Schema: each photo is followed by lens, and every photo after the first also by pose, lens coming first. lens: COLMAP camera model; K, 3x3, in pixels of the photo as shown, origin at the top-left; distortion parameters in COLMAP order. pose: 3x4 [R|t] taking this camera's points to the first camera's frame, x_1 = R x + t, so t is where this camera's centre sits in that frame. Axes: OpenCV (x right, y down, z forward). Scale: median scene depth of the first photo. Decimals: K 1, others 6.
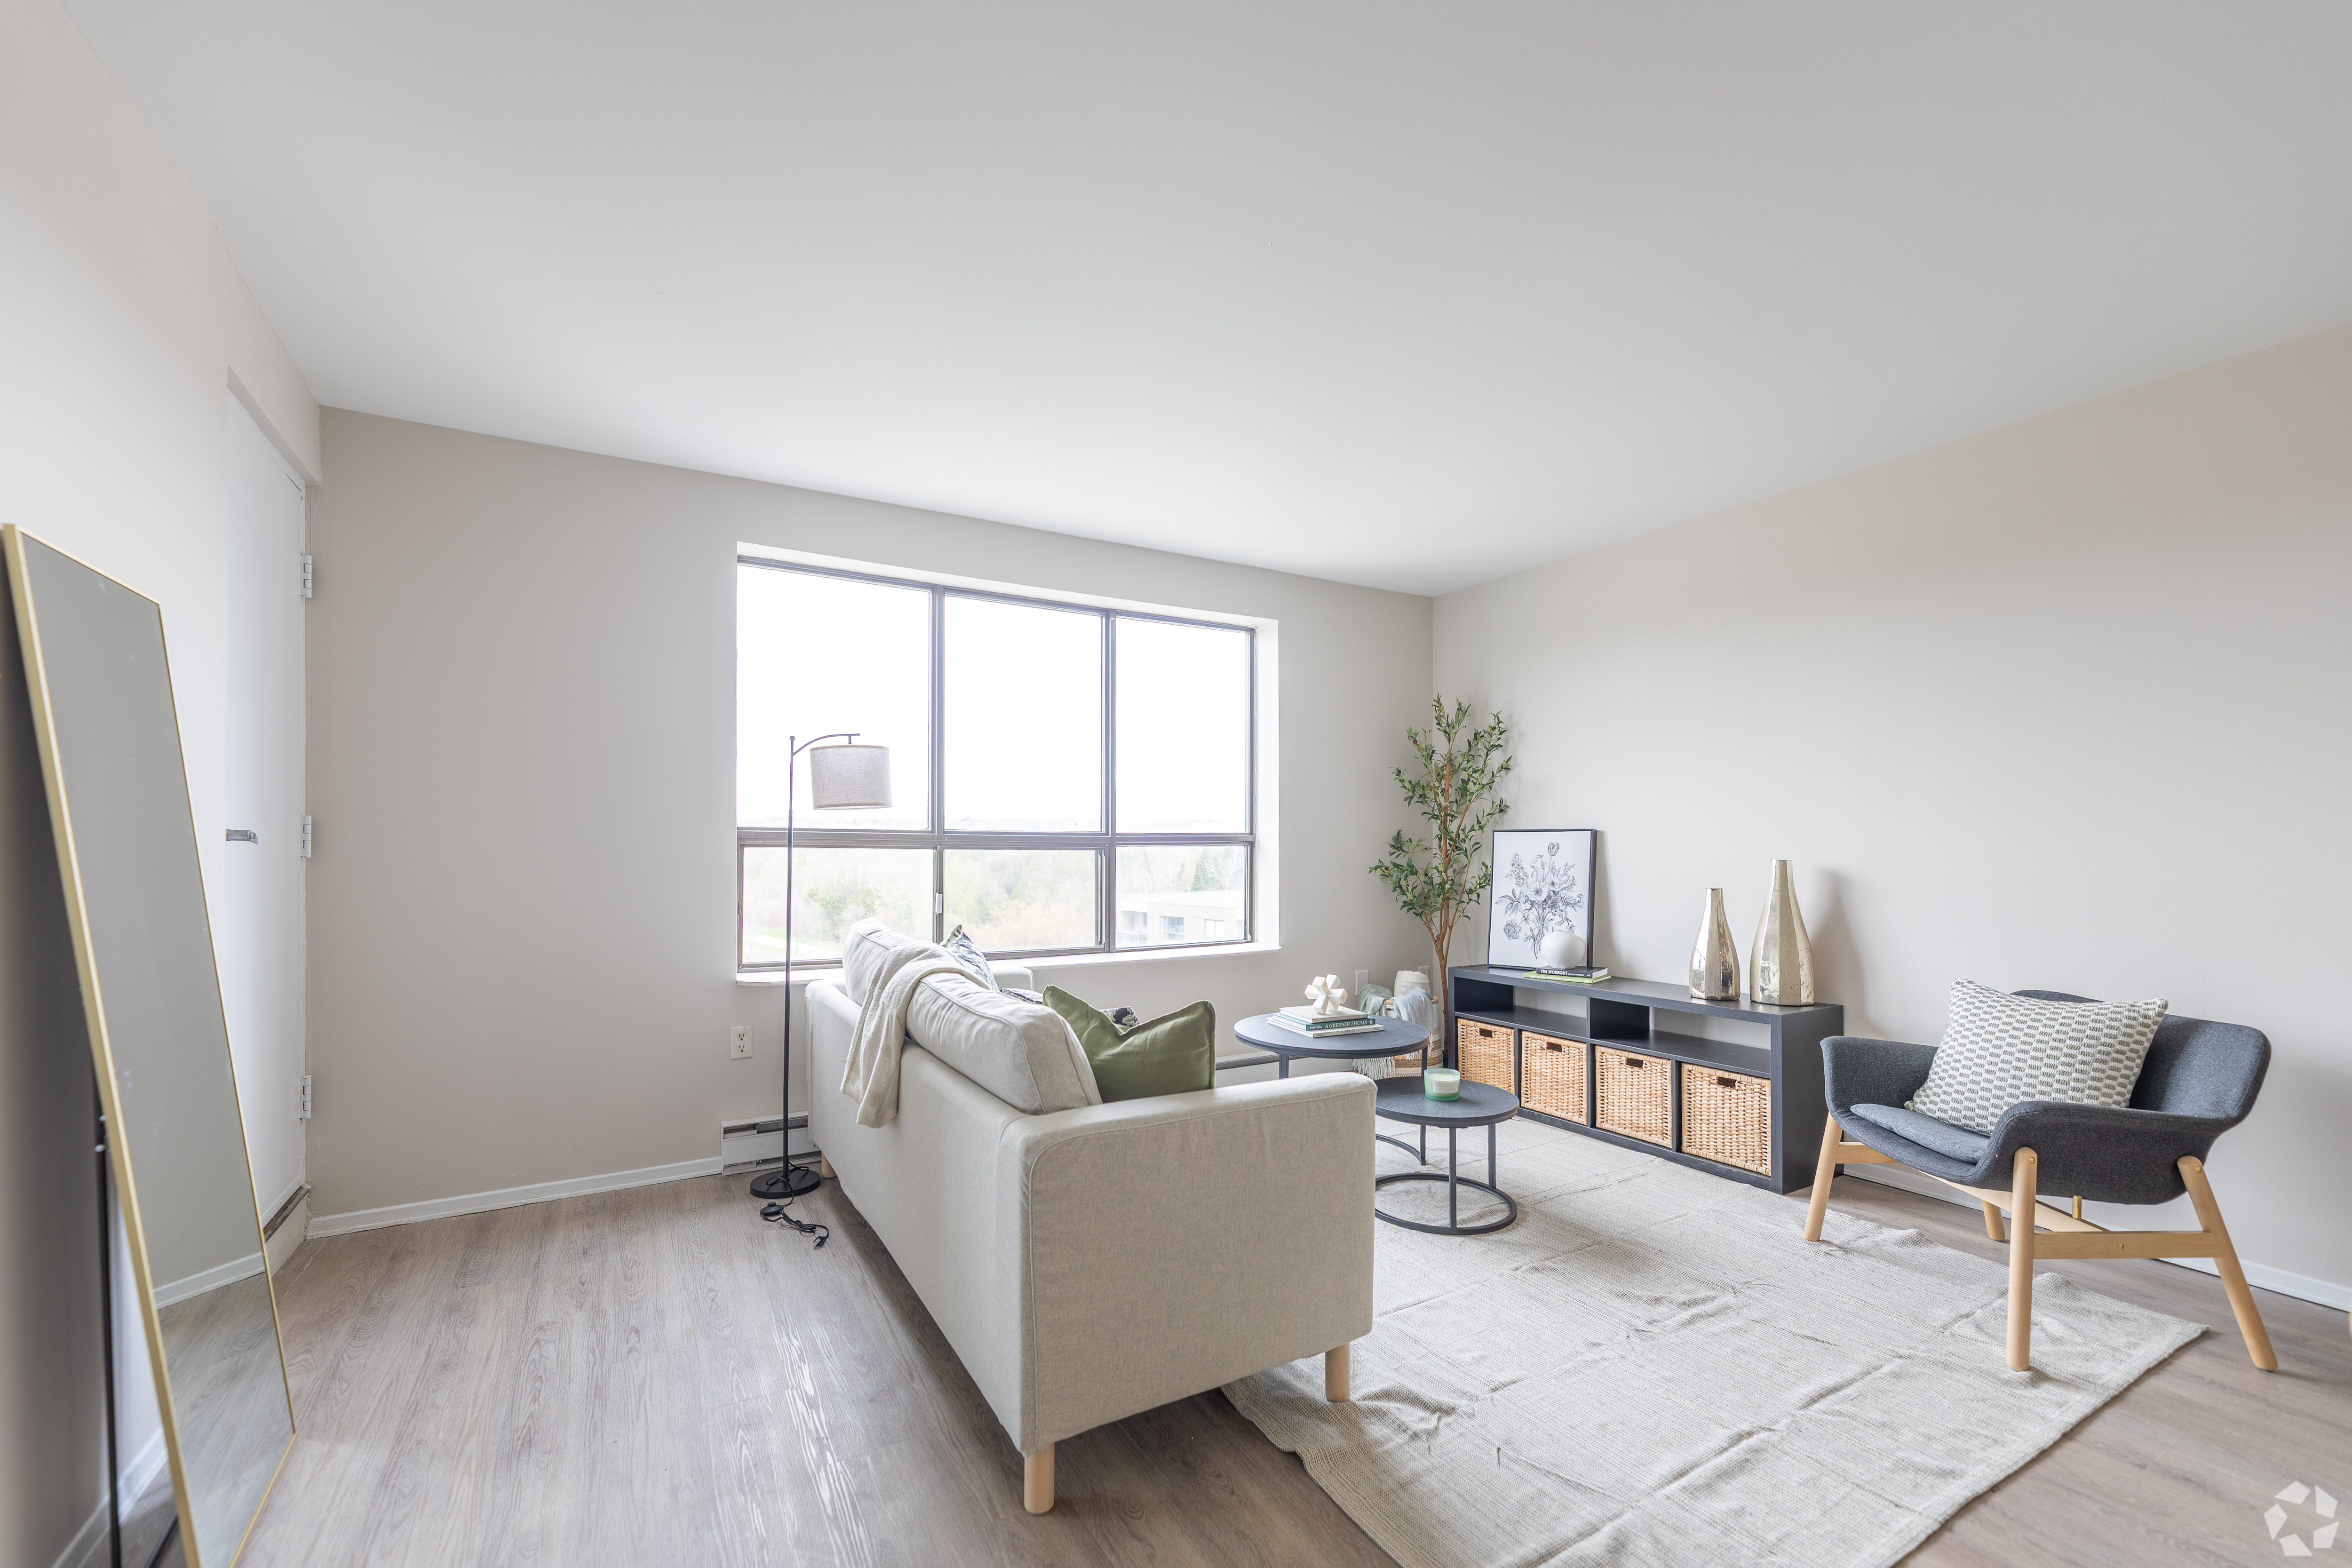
lens RADIAL K [[993.9, 0, 1197.0], [0, 993.9, 837.0], [0, 0, 1]] dist [-0.001429, -0.000158]
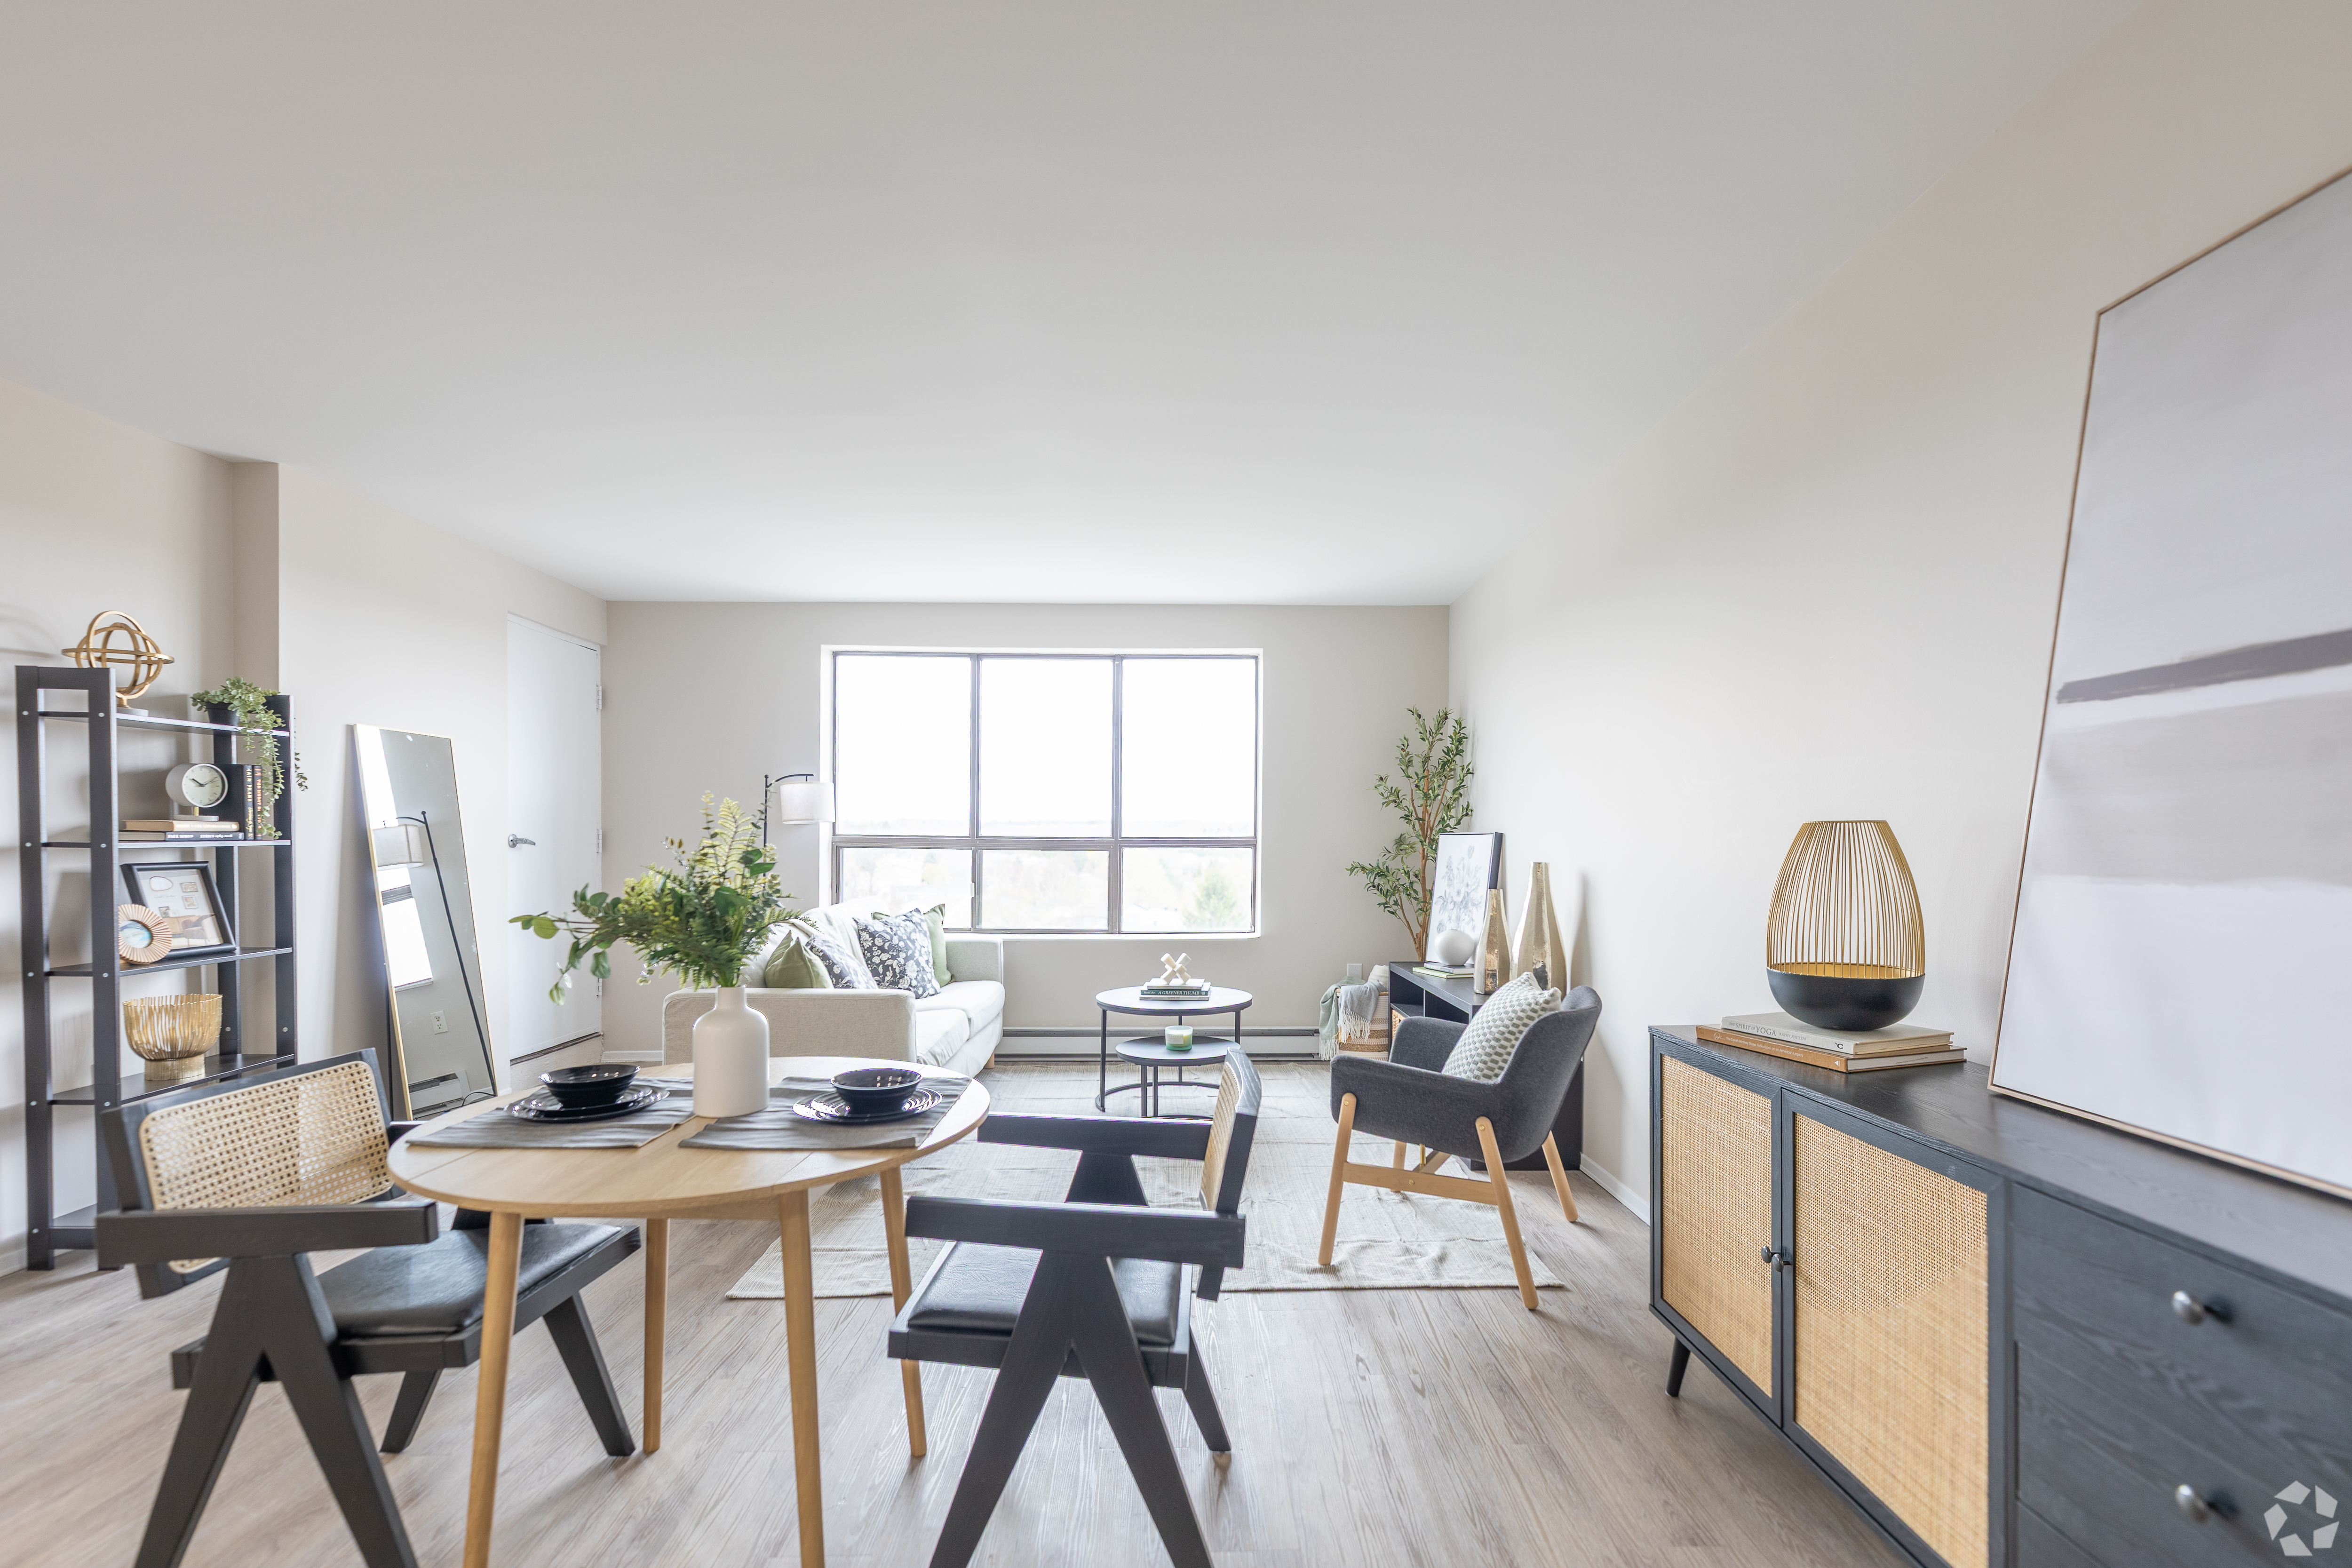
lens RADIAL K [[1020.8, 0, 1106.8], [0, 1020.8, 855.0], [0, 0, 1]] dist [-0.010998, 0.000426]
pose [[0.870260, 0.005274, -0.492564, 0.636632], [0.001297, 0.999915, 0.012999, 0.001486], [0.492590, -0.011952, 0.870179, -0.126225]]
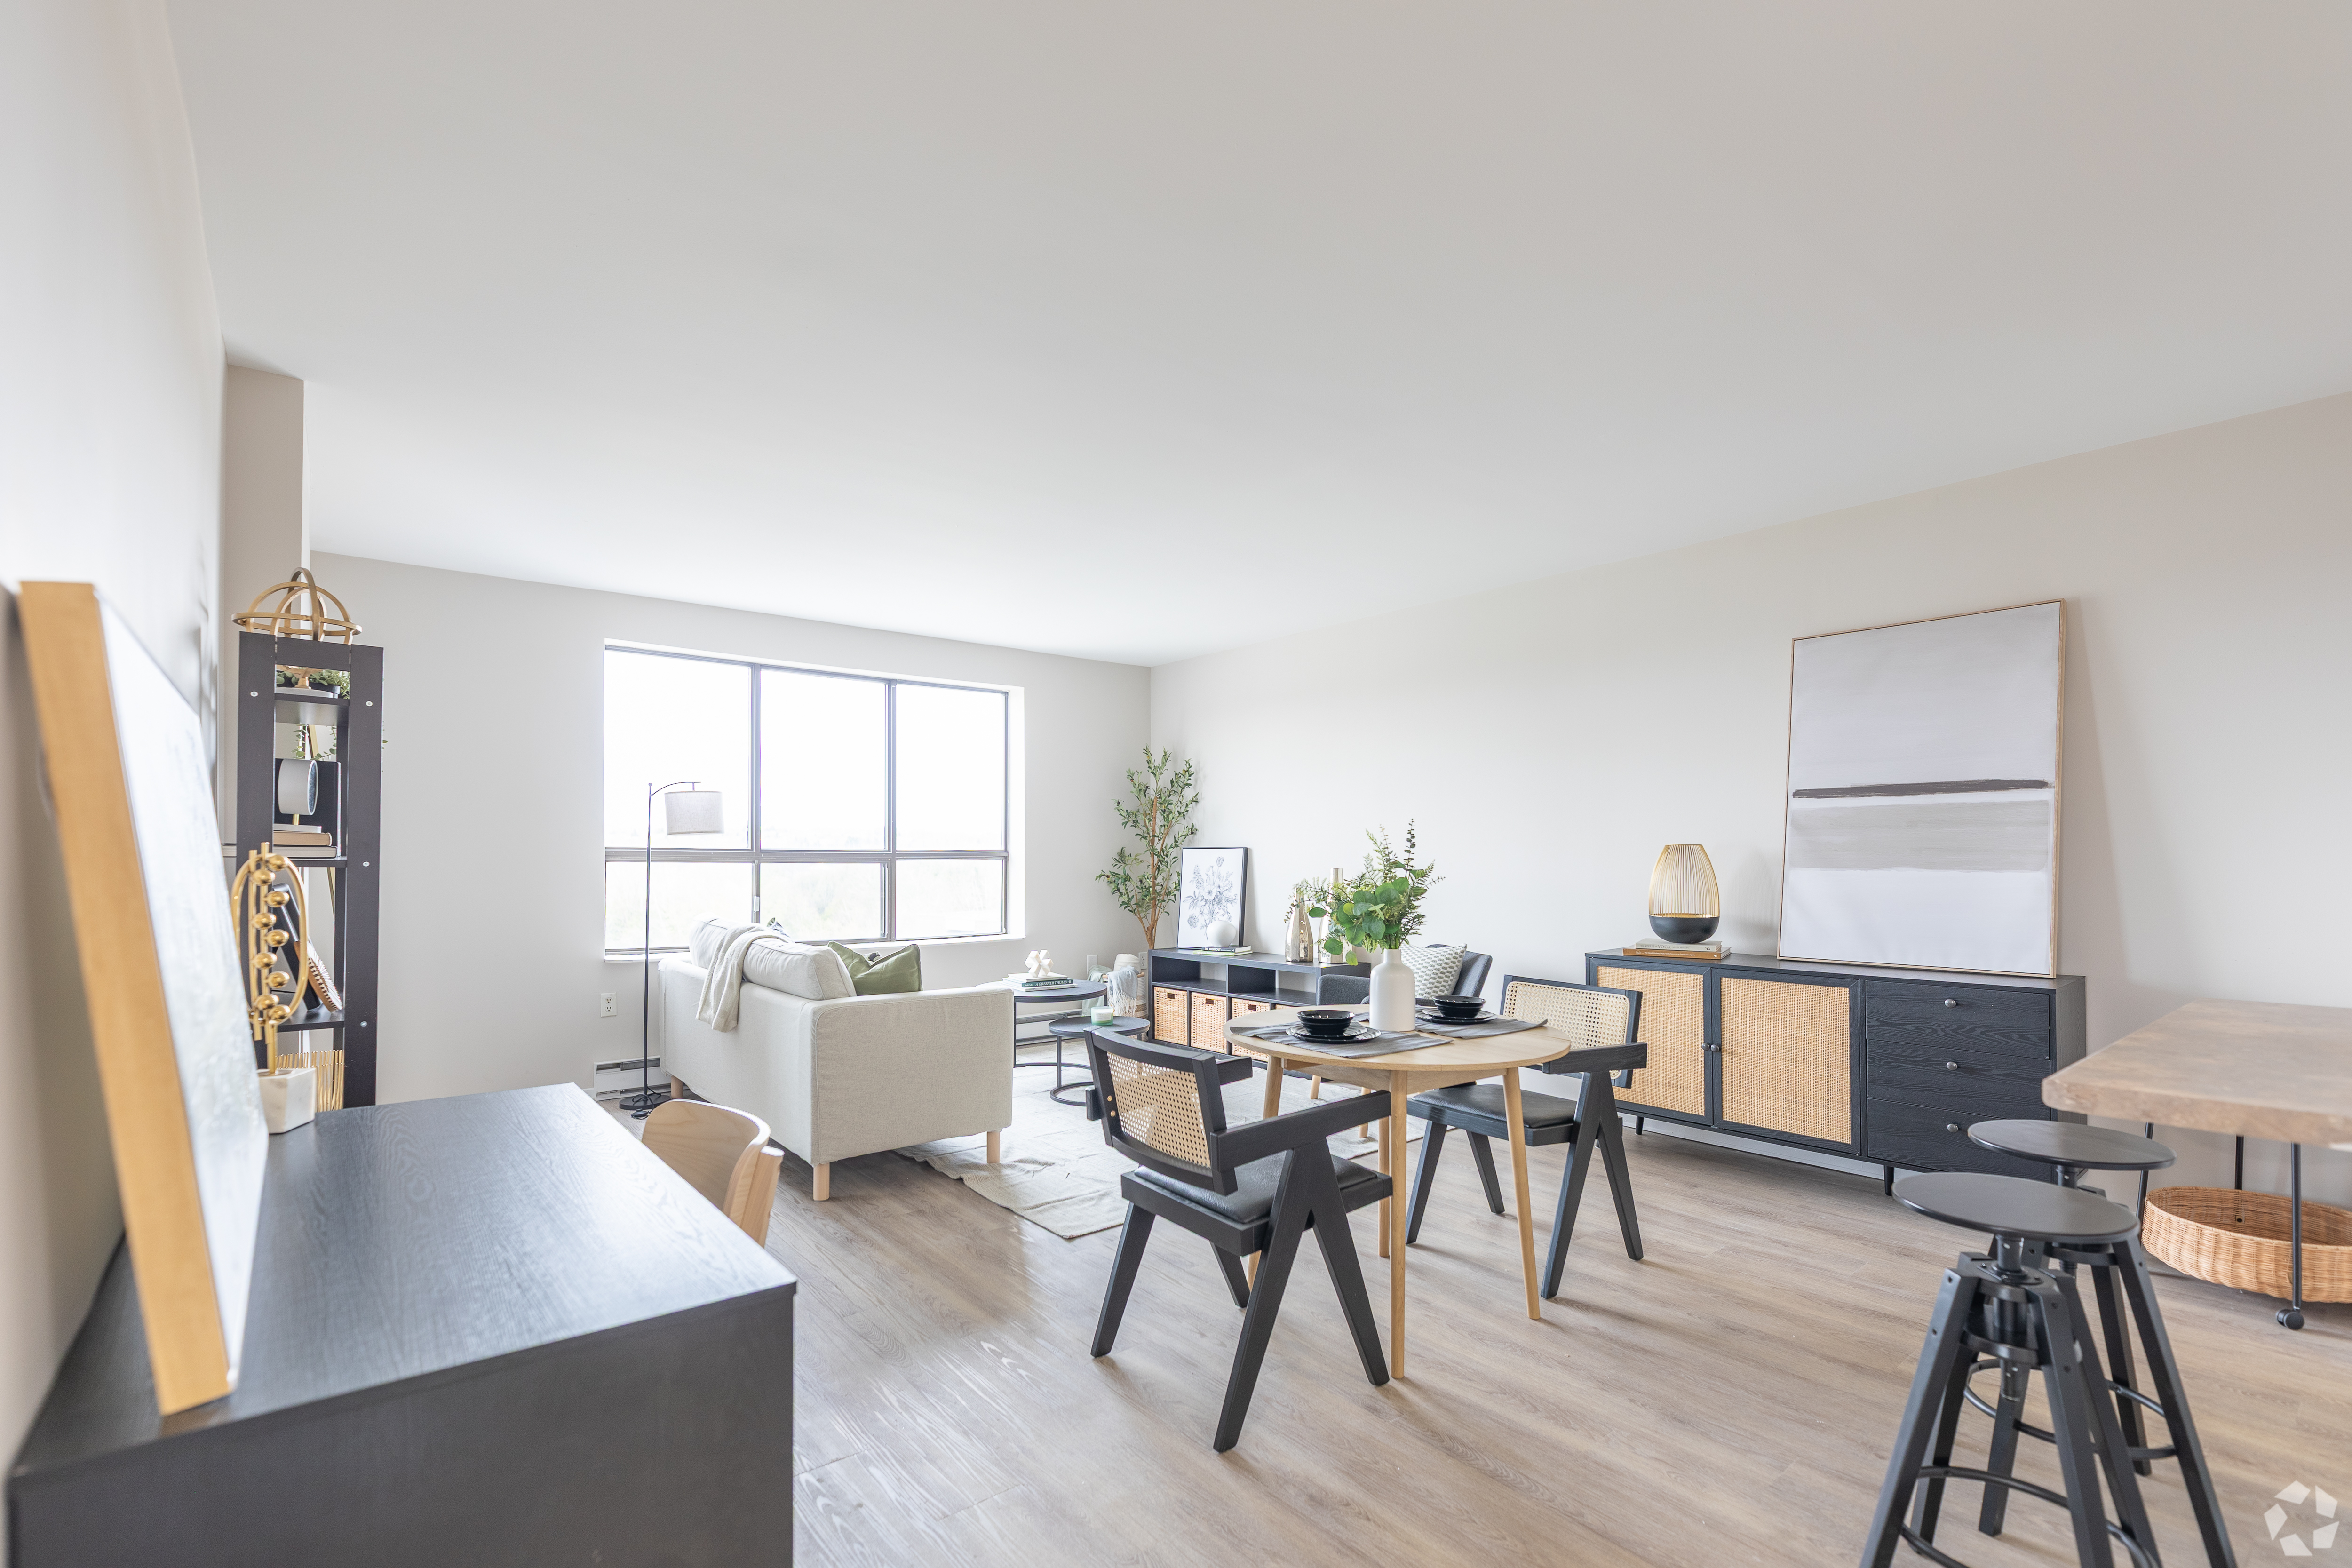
lens RADIAL K [[1020.8, 0, 1140.1], [0, 1020.8, 851.5], [0, 0, 1]] dist [-0.010998, 0.000426]
pose [[0.993241, -0.002473, 0.116044, 0.098224], [0.002440, 0.999997, 0.000422, -0.002687], [-0.116045, -0.000136, 0.993244, -0.448690]]
